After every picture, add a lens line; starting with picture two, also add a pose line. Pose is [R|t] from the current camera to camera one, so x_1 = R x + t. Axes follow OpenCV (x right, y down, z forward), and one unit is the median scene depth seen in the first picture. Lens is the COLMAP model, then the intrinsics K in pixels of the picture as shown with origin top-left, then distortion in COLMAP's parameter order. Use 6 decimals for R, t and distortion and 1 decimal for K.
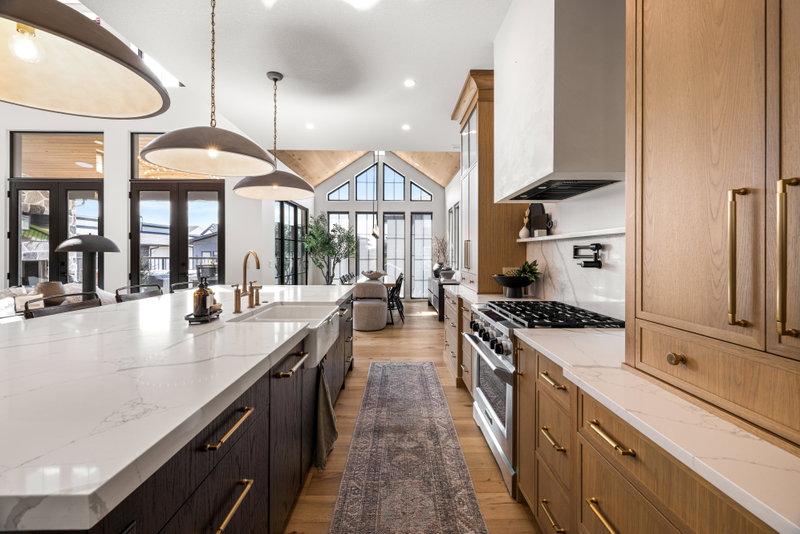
lens RADIAL K [[344.6, 0, 399.2], [0, 344.6, 254.9], [0, 0, 1]] dist [0.001895, 0.002371]
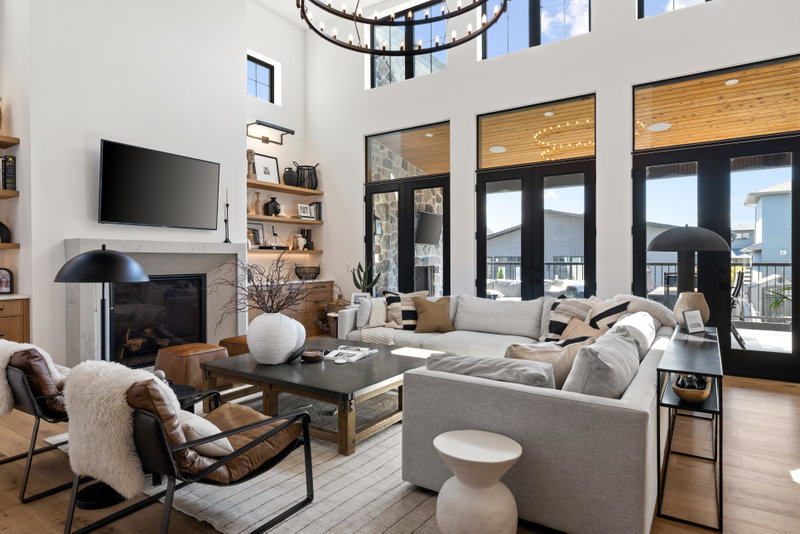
lens RADIAL K [[455.9, 0, 397.1], [0, 455.9, 266.1], [0, 0, 1]] dist [-0.002424, 0.002196]
pose [[0.820126, 0.003964, -0.572169, -1.096501], [0.001689, 0.999955, 0.009349, 0.012806], [0.572180, -0.008634, 0.820082, -0.085927]]
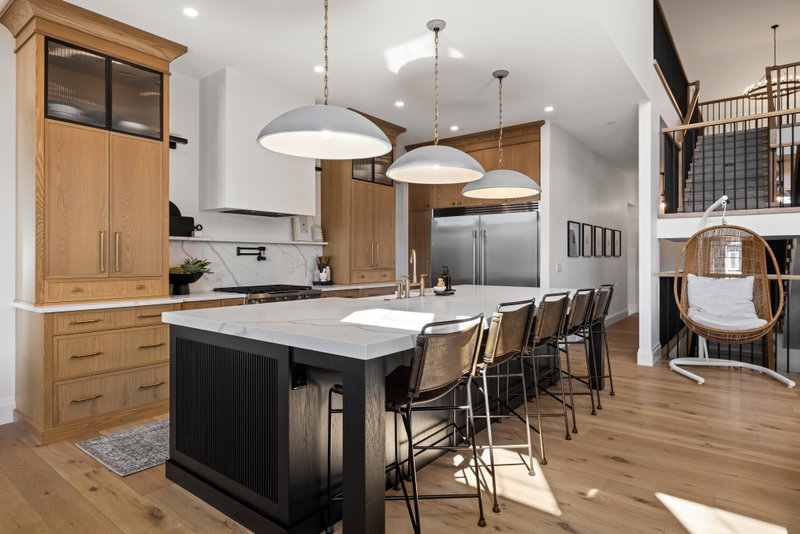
lens RADIAL K [[455.9, 0, 405.0], [0, 455.9, 256.9], [0, 0, 1]] dist [-0.002424, 0.002196]
pose [[-0.784223, -0.003310, 0.620470, -0.994342], [-0.001543, 0.999993, 0.003385, 0.007114], [-0.620477, 0.001697, -0.784223, 1.594965]]
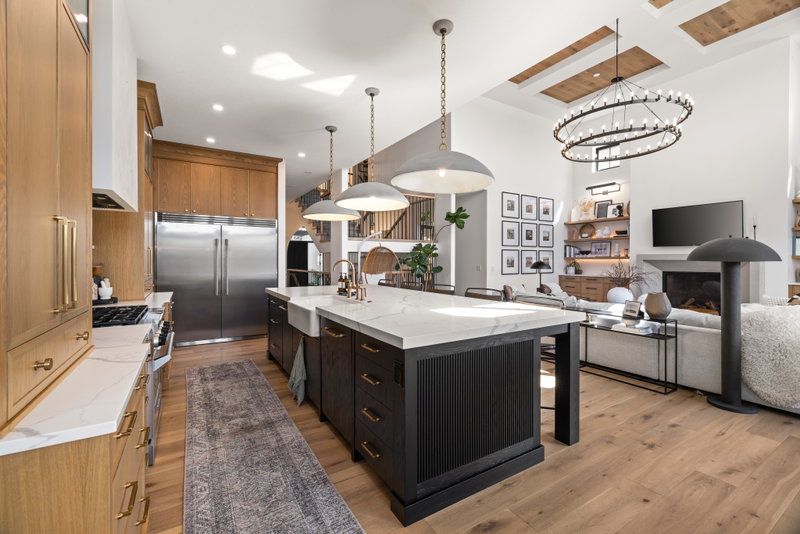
lens RADIAL K [[344.6, 0, 394.0], [0, 344.6, 259.3], [0, 0, 1]] dist [0.001895, 0.002371]
pose [[-0.861525, -0.007277, -0.507664, 0.122542], [-0.007101, 0.999972, -0.002283, -0.008543], [0.507666, 0.001639, -0.861552, 1.672780]]
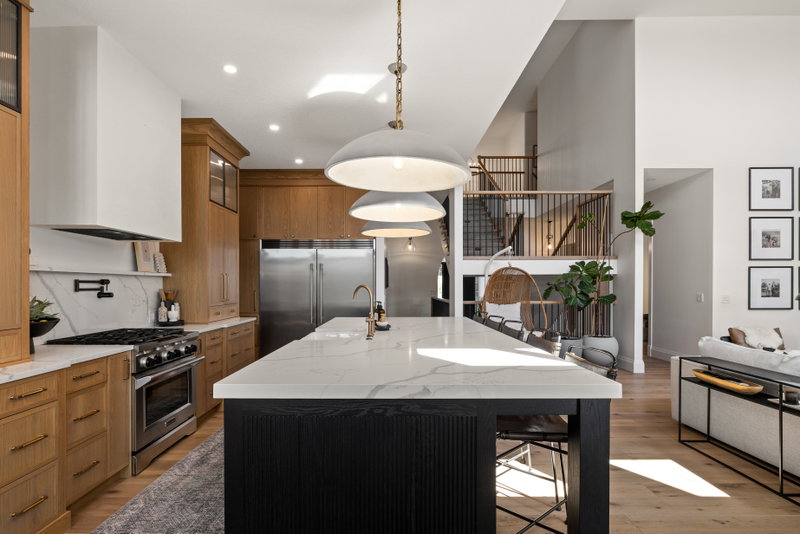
lens RADIAL K [[421.5, 0, 390.8], [0, 421.5, 286.3], [0, 0, 1]] dist [0.004849, -0.002564]
pose [[-0.999842, -0.003691, 0.017401, -0.377087], [-0.003592, 0.999977, 0.005753, -0.012664], [-0.017422, 0.005689, -0.999832, 1.734815]]
